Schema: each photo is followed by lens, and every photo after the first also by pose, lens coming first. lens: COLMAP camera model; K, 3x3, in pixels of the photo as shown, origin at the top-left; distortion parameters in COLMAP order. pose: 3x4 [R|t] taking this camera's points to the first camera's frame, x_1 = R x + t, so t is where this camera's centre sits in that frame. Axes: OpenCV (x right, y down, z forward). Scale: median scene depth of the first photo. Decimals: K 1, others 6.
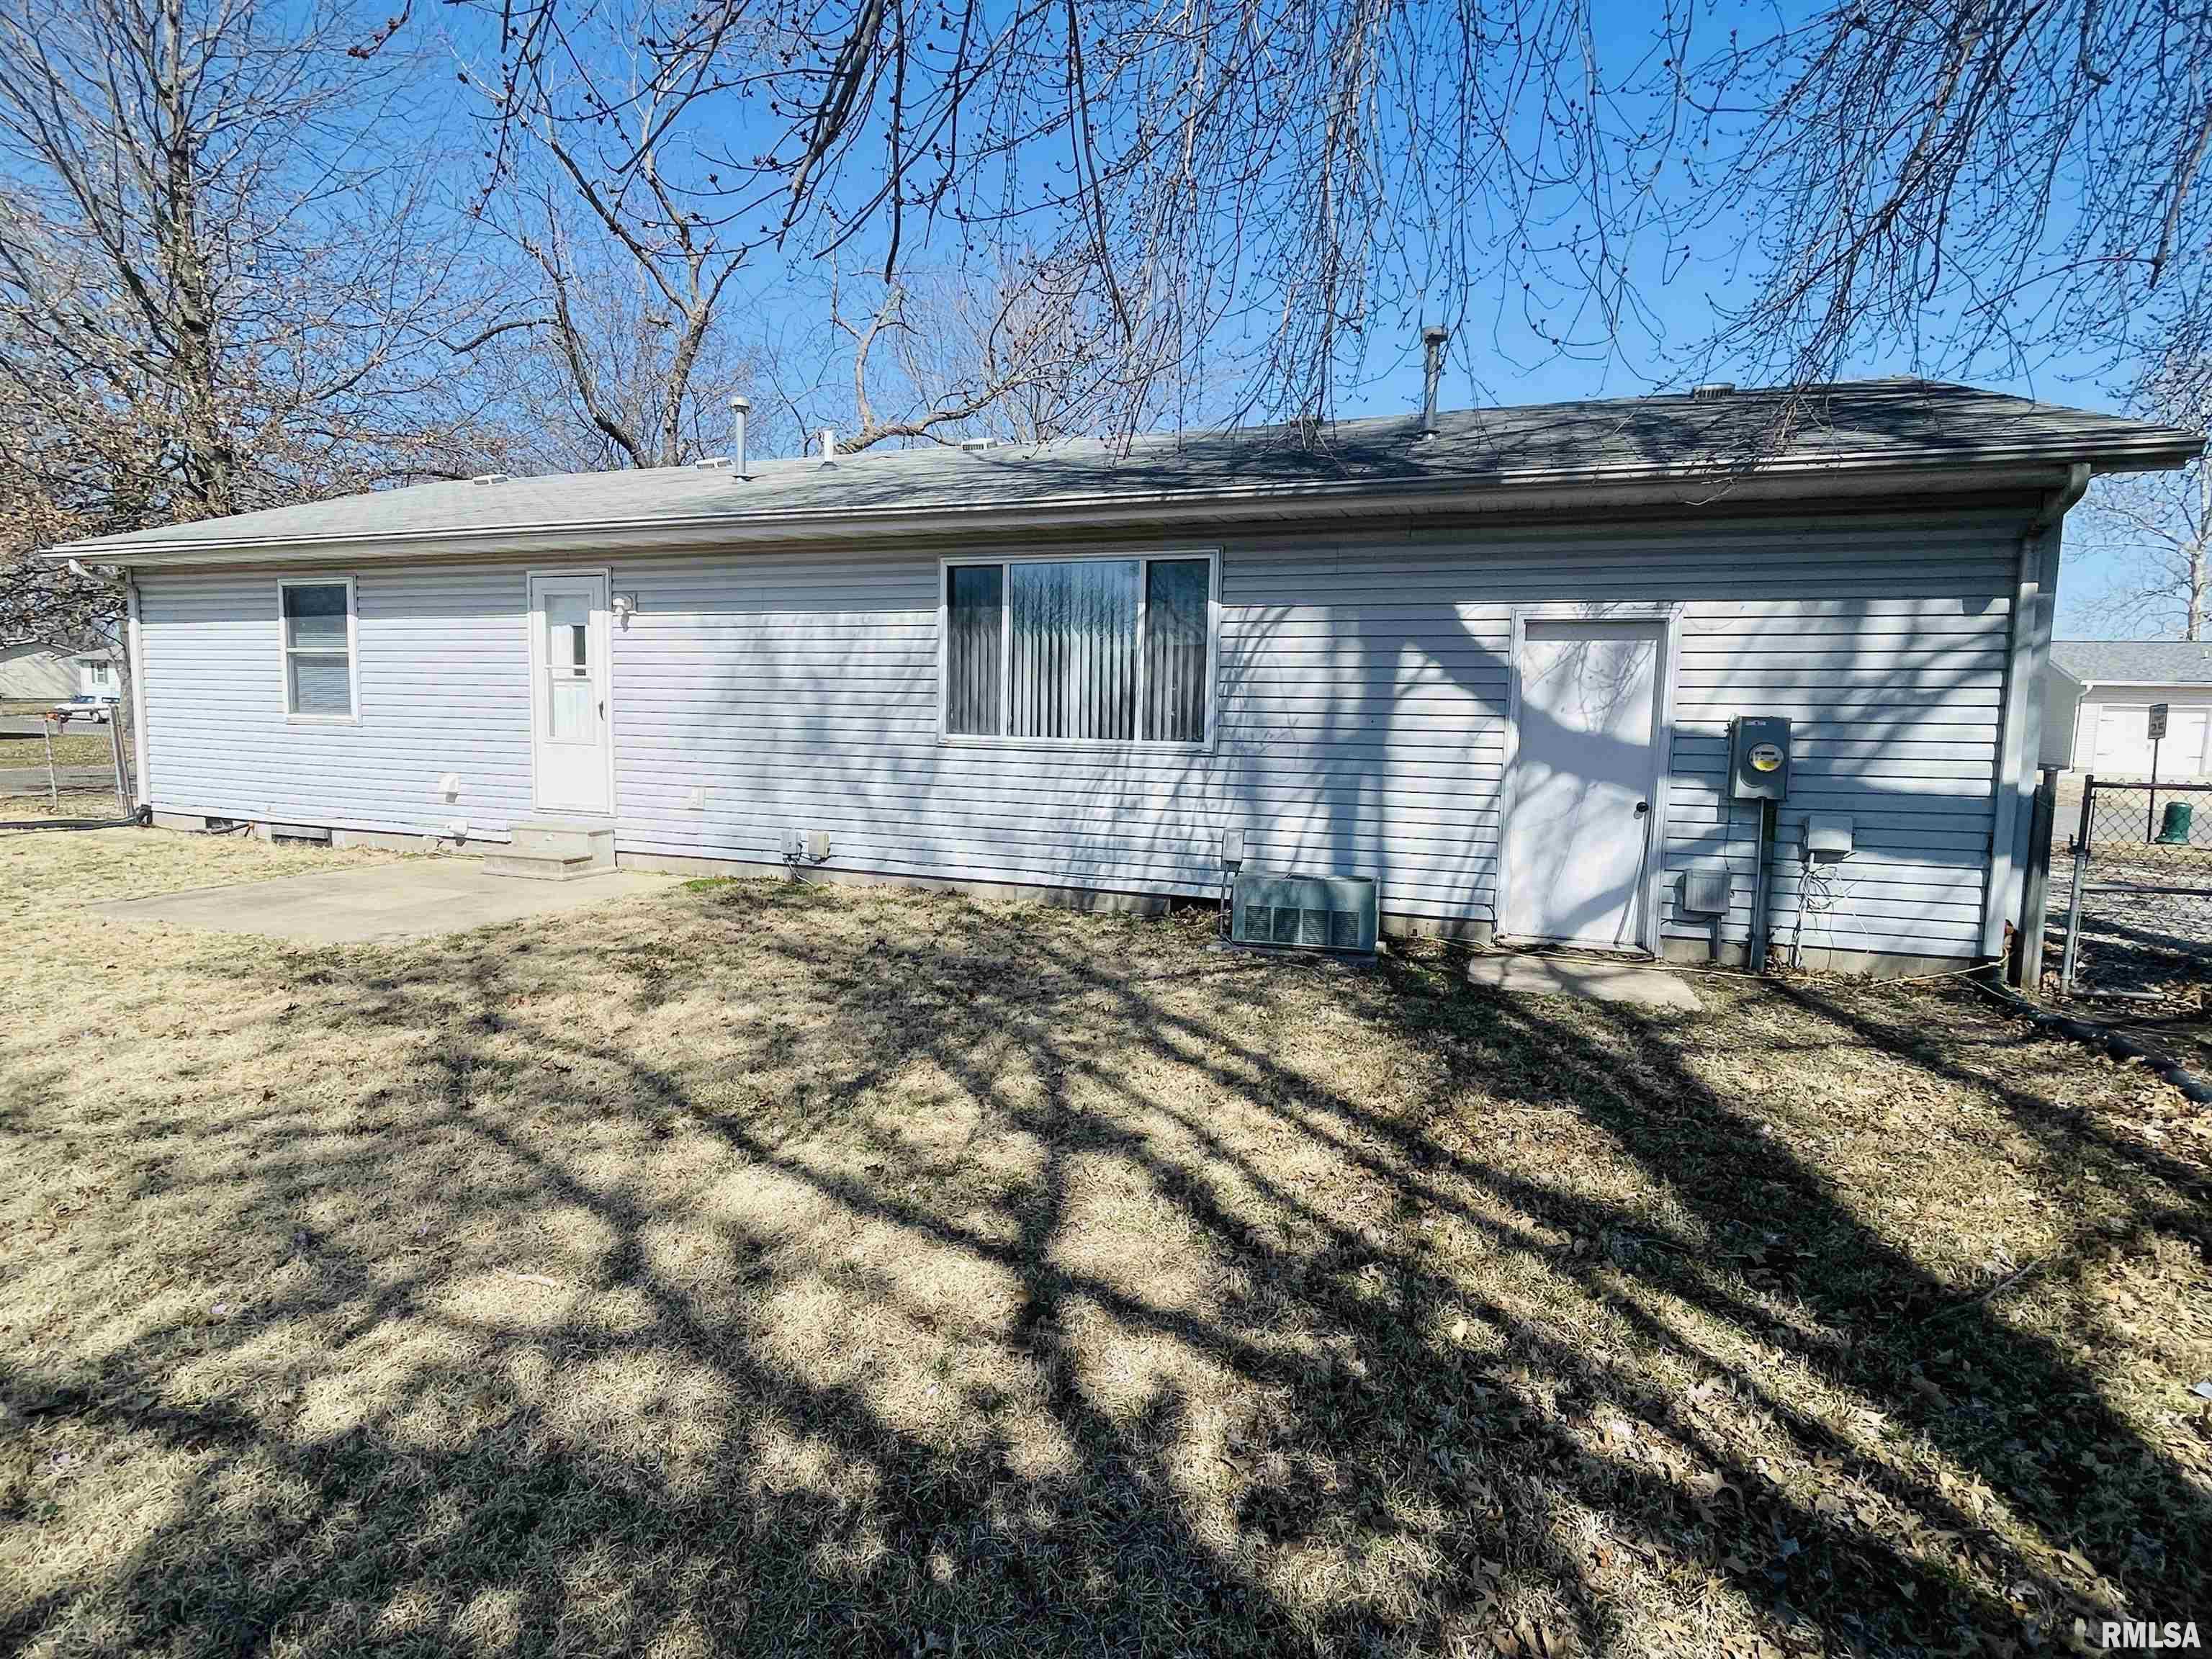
lens RADIAL K [[1078.9, 0, 1109.3], [0, 1078.9, 830.1], [0, 0, 1]] dist [-0.001605, -0.001377]
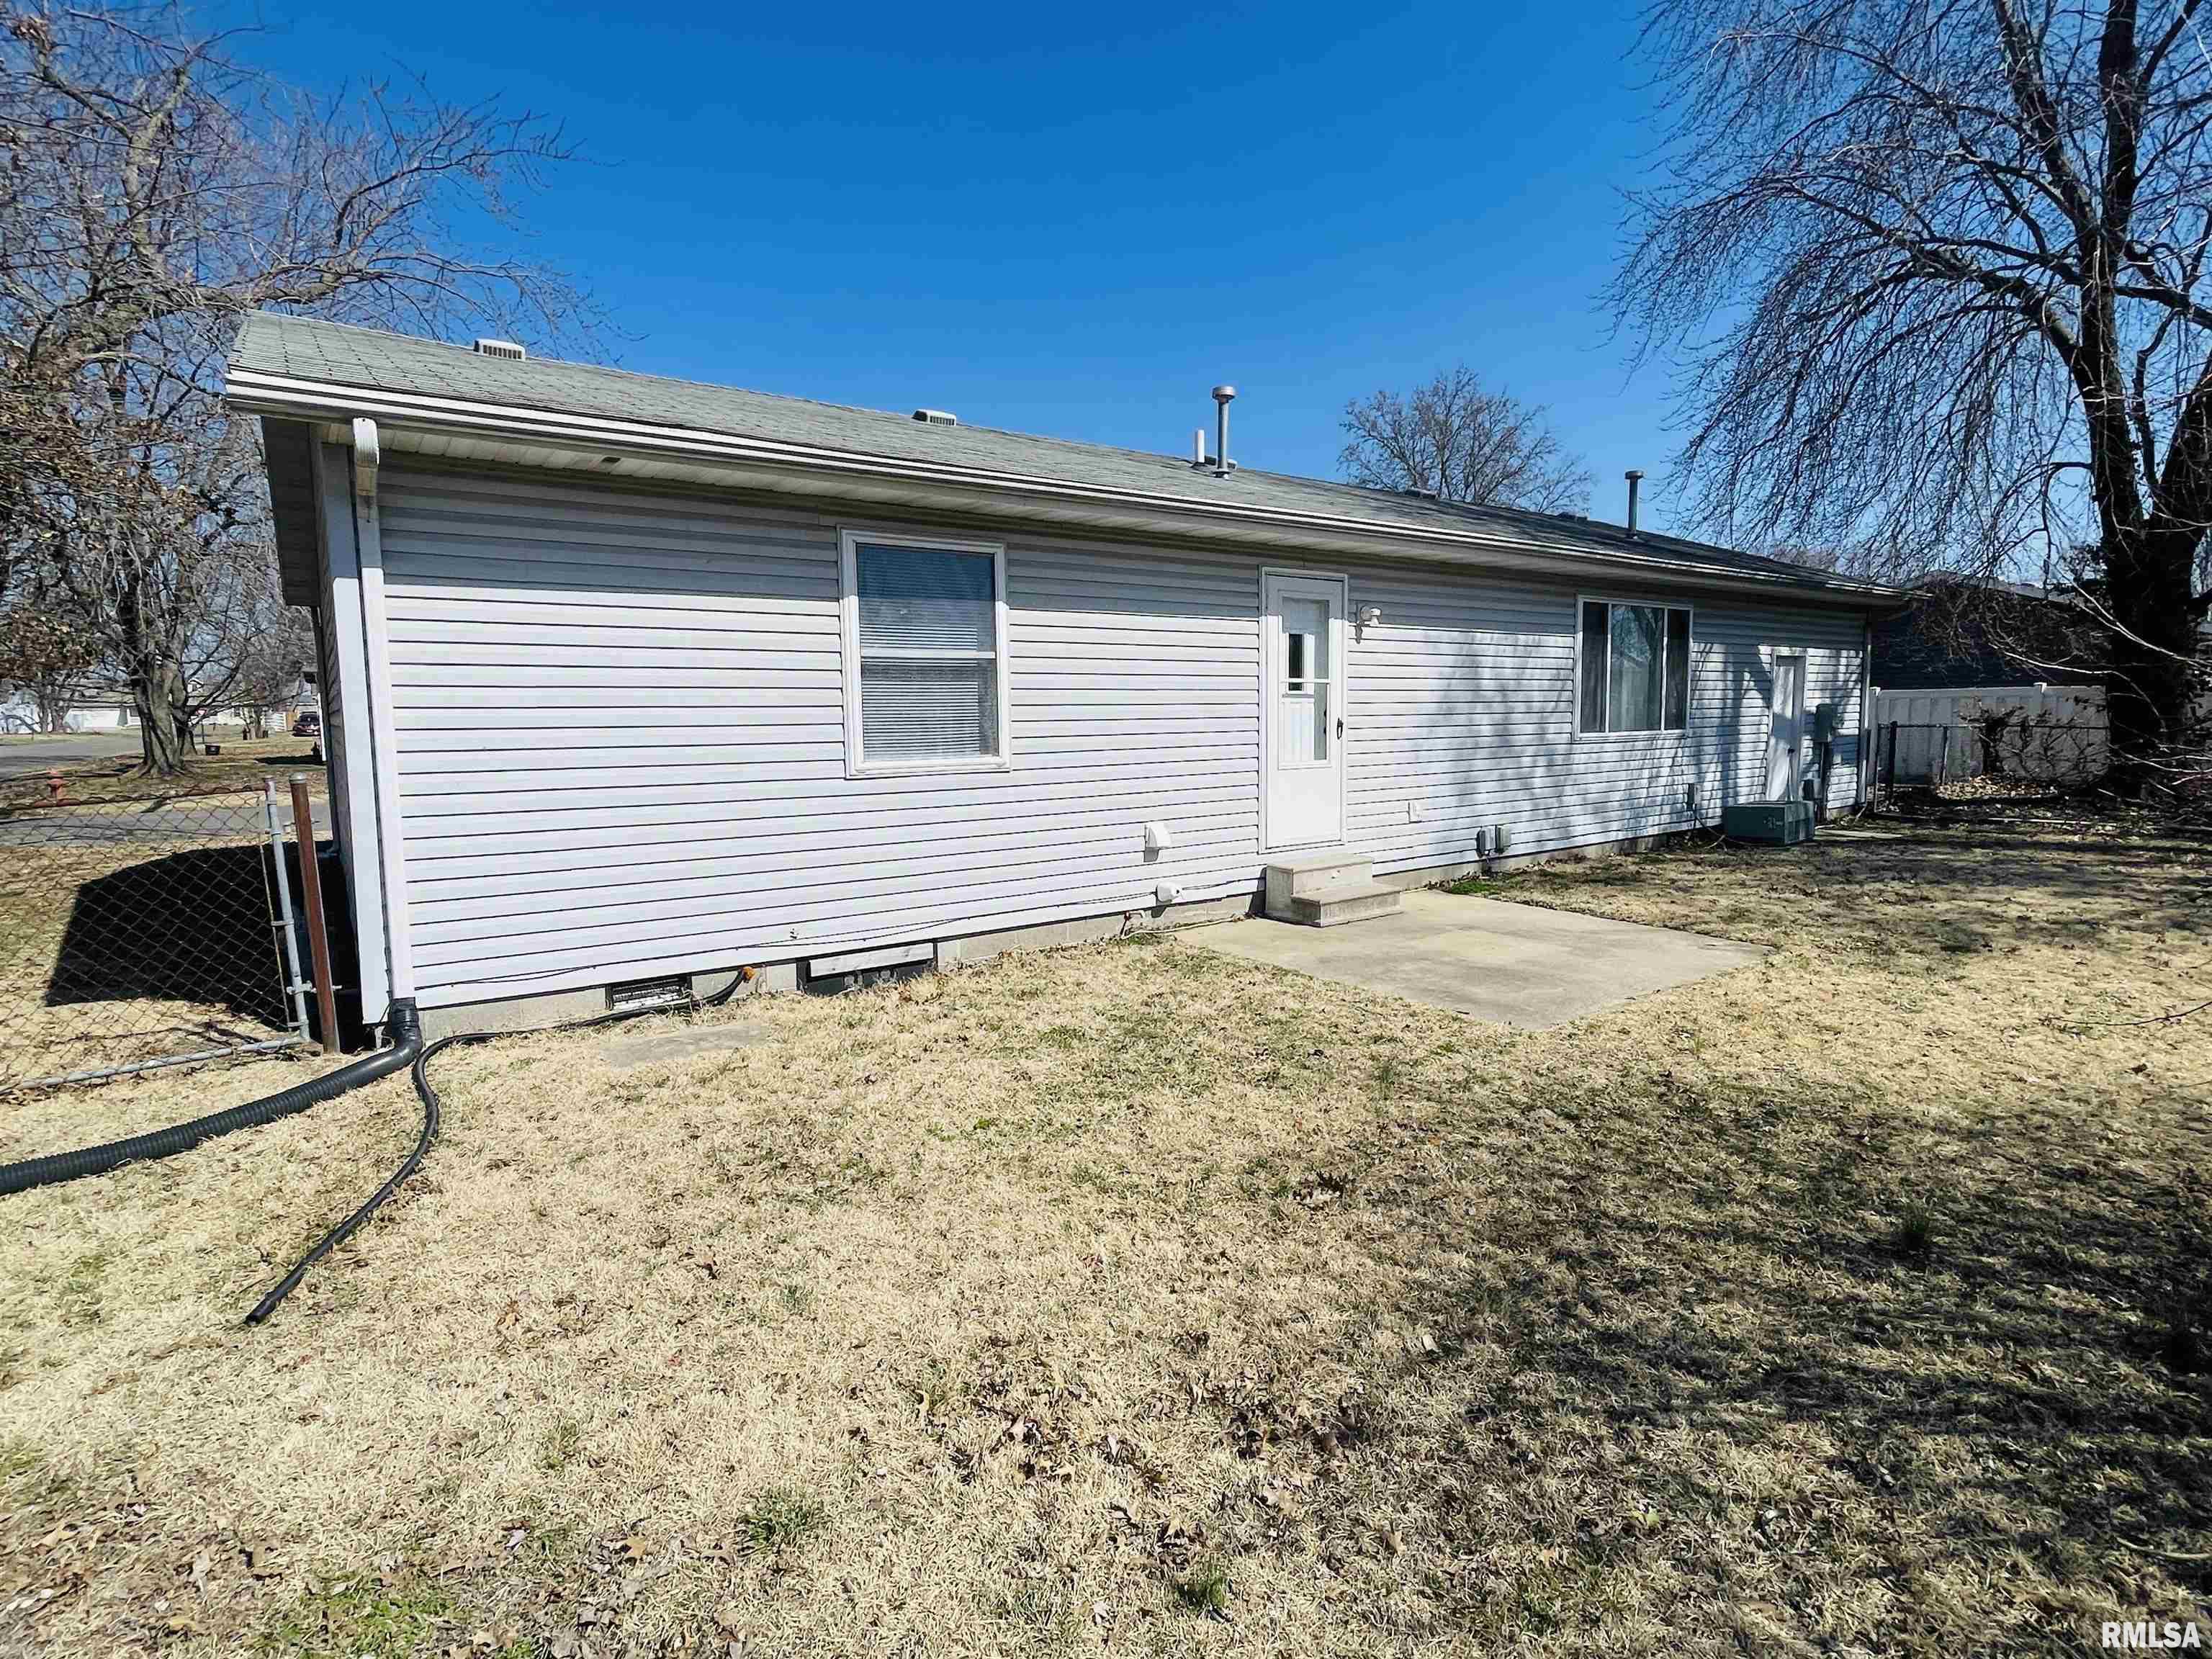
lens RADIAL K [[1107.8, 0, 1108.6], [0, 1107.8, 825.8], [0, 0, 1]] dist [-0.006200, 0.001137]
pose [[0.558973, -0.119599, 0.820515, -1.467491], [0.107271, 0.991658, 0.071467, -0.126940], [-0.822218, 0.048069, 0.567140, 0.685577]]
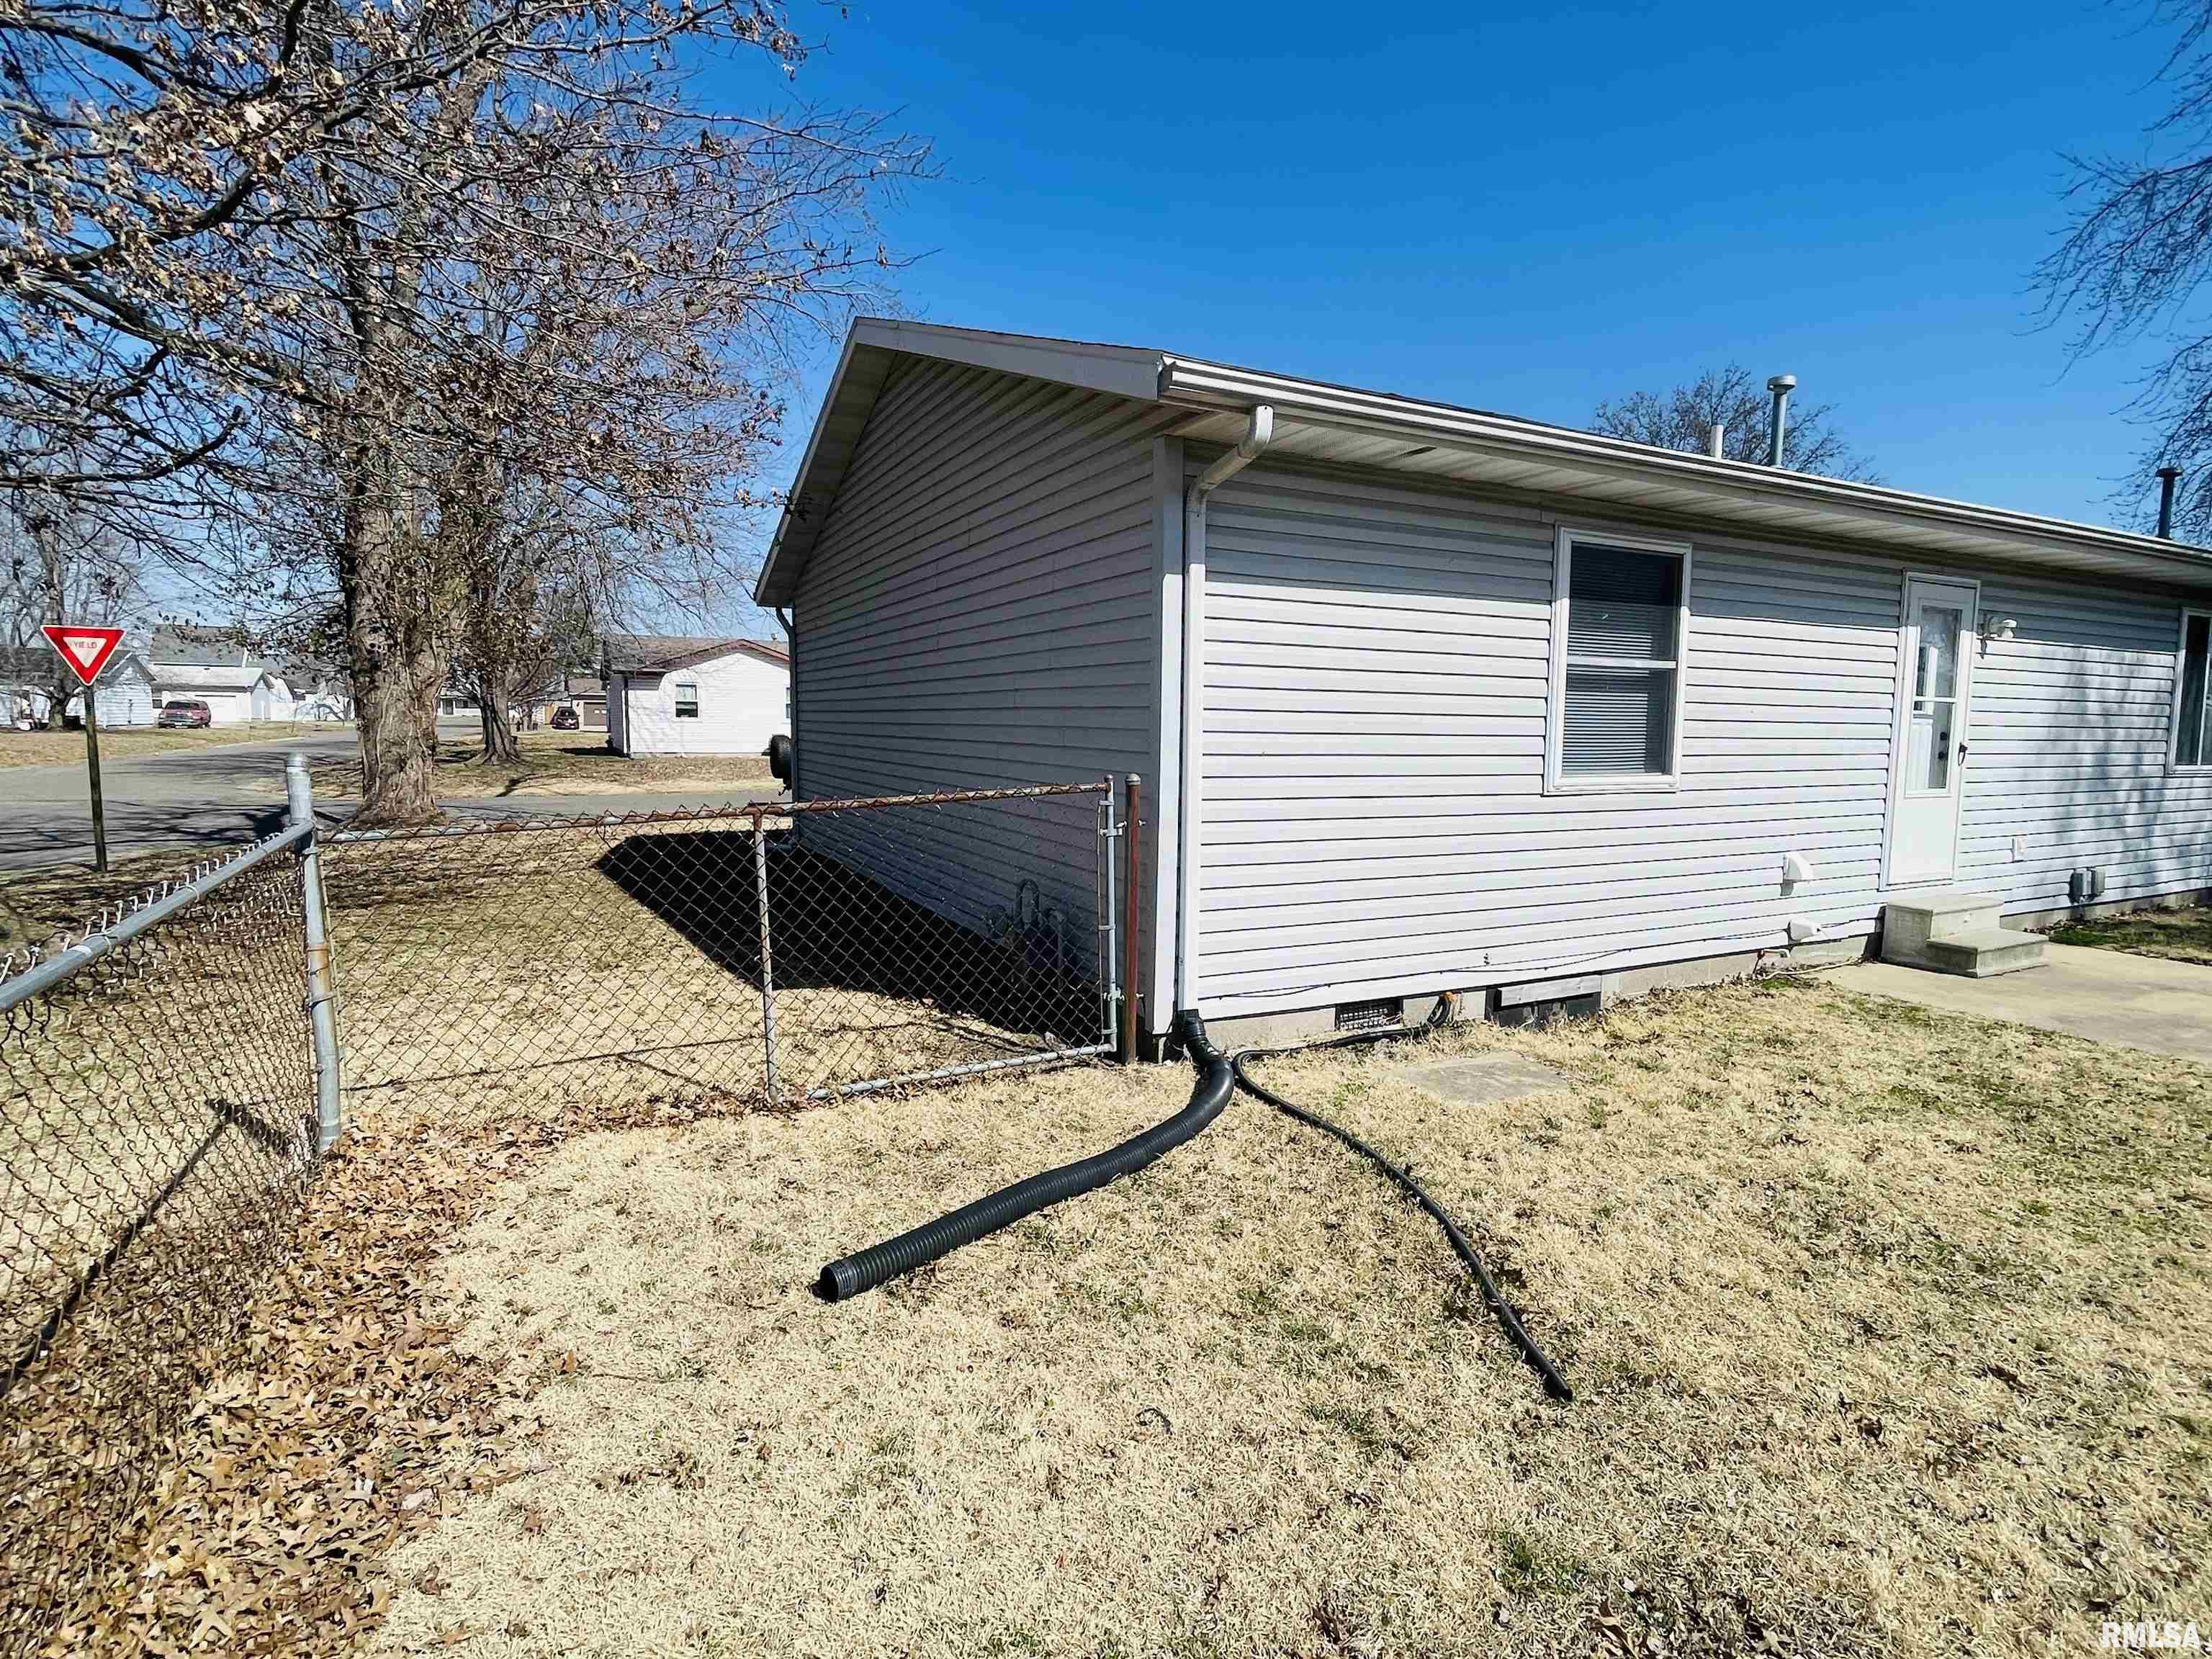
lens RADIAL K [[1107.8, 0, 1103.4], [0, 1107.8, 826.9], [0, 0, 1]] dist [-0.006200, 0.001137]
pose [[0.680722, -0.089395, 0.727067, -1.642782], [0.078082, 0.995726, 0.049322, -0.159645], [-0.728369, 0.023196, 0.684792, 0.975509]]
